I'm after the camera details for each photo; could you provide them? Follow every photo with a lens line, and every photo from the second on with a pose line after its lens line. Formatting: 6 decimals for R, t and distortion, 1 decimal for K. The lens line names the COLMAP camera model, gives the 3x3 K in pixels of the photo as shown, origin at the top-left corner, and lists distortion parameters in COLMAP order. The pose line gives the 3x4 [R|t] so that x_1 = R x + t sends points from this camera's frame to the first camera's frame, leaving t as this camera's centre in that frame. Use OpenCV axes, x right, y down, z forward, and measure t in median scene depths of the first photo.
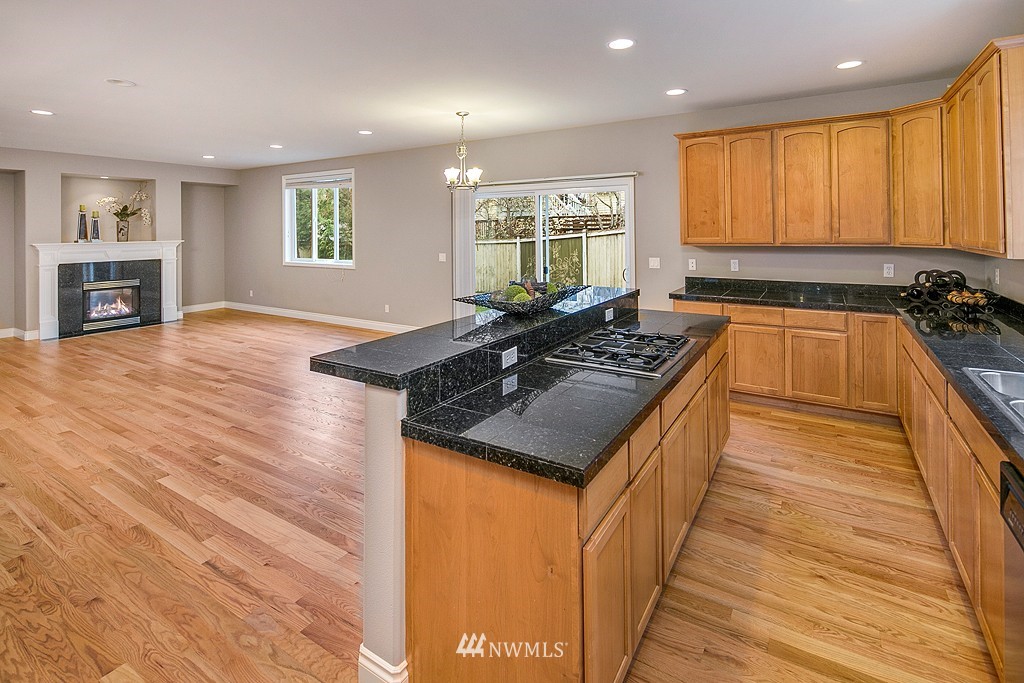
lens RADIAL K [[495.2, 0, 509.8], [0, 495.2, 227.2], [0, 0, 1]] dist [0.002457, -0.003957]
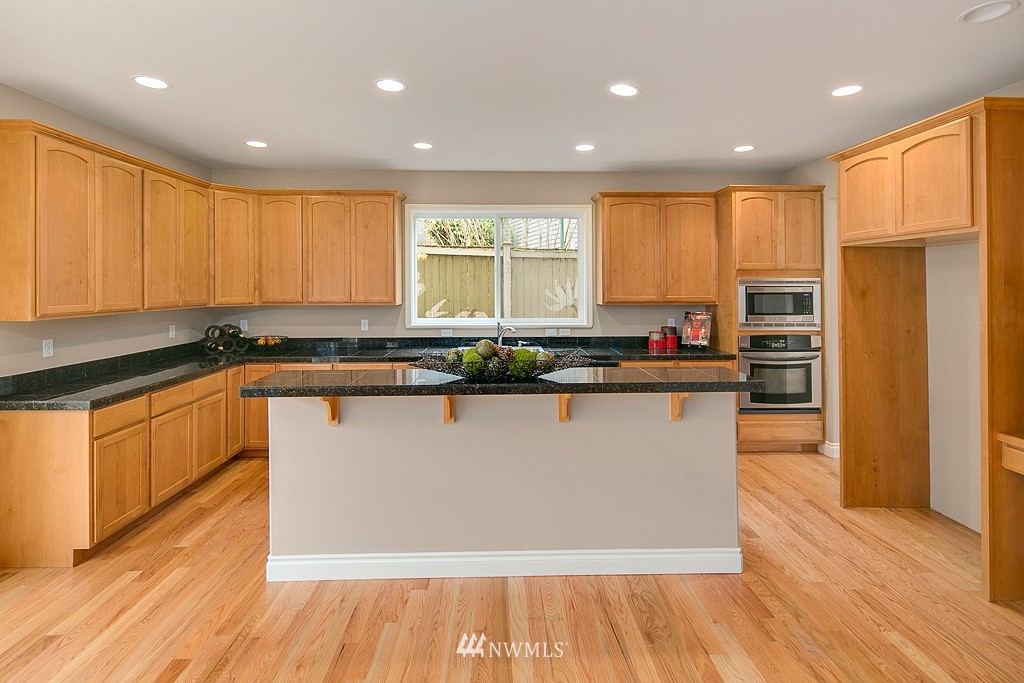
lens RADIAL K [[495.2, 0, 511.5], [0, 495.2, 282.6], [0, 0, 1]] dist [0.002457, -0.003957]
pose [[-0.562778, 0.012537, 0.826513, -0.933128], [0.006014, 0.999921, -0.011073, 0.004969], [-0.826586, -0.001260, -0.562809, 1.928554]]
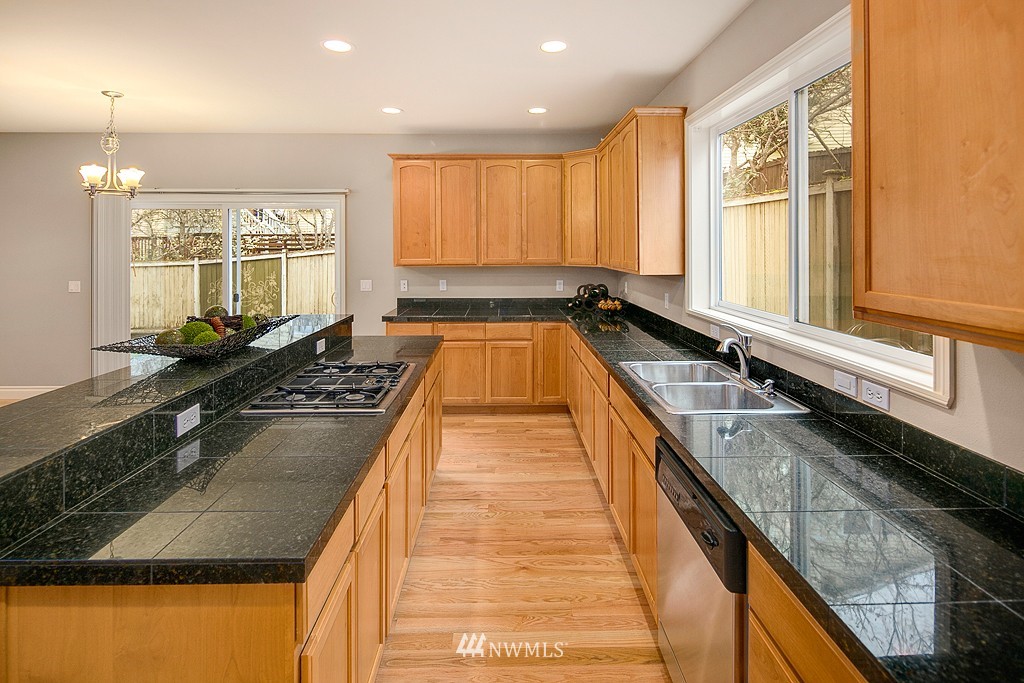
lens RADIAL K [[495.2, 0, 513.7], [0, 495.2, 245.8], [0, 0, 1]] dist [0.002457, -0.003957]
pose [[0.831558, 0.011732, 0.555314, -0.010386], [-0.009676, 0.999931, -0.006637, -0.002031], [-0.555354, 0.000146, 0.831614, 0.100063]]
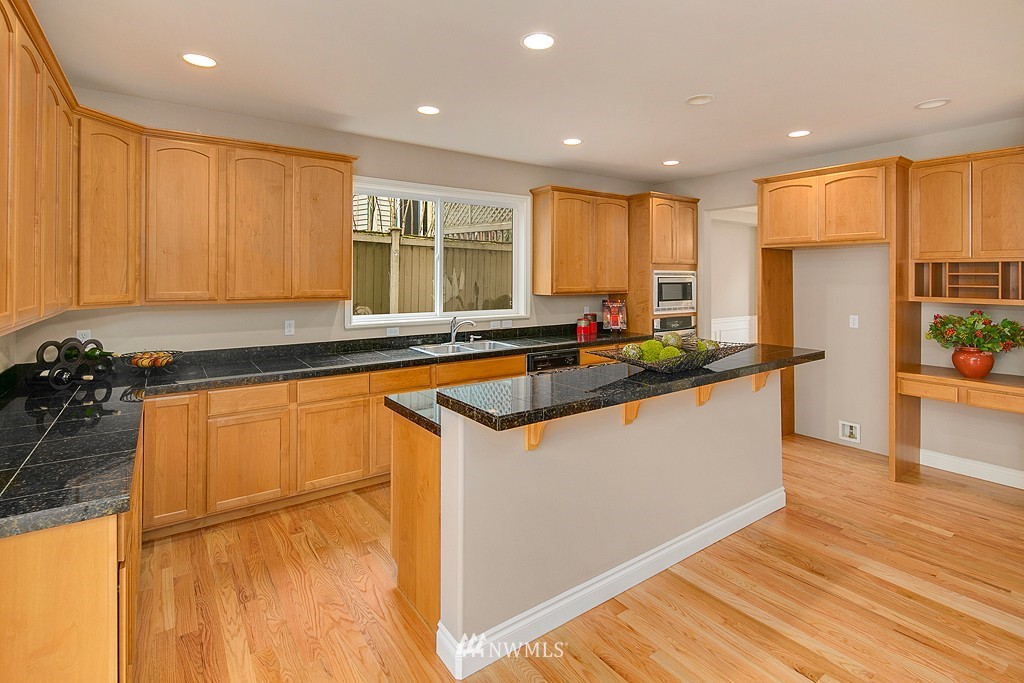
lens RADIAL K [[495.2, 0, 508.6], [0, 495.2, 272.9], [0, 0, 1]] dist [0.002457, -0.003957]
pose [[-0.926176, 0.007898, 0.377010, -0.026003], [0.004833, 0.999947, -0.009076, -0.000685], [-0.377061, -0.006584, -0.926165, 2.518609]]
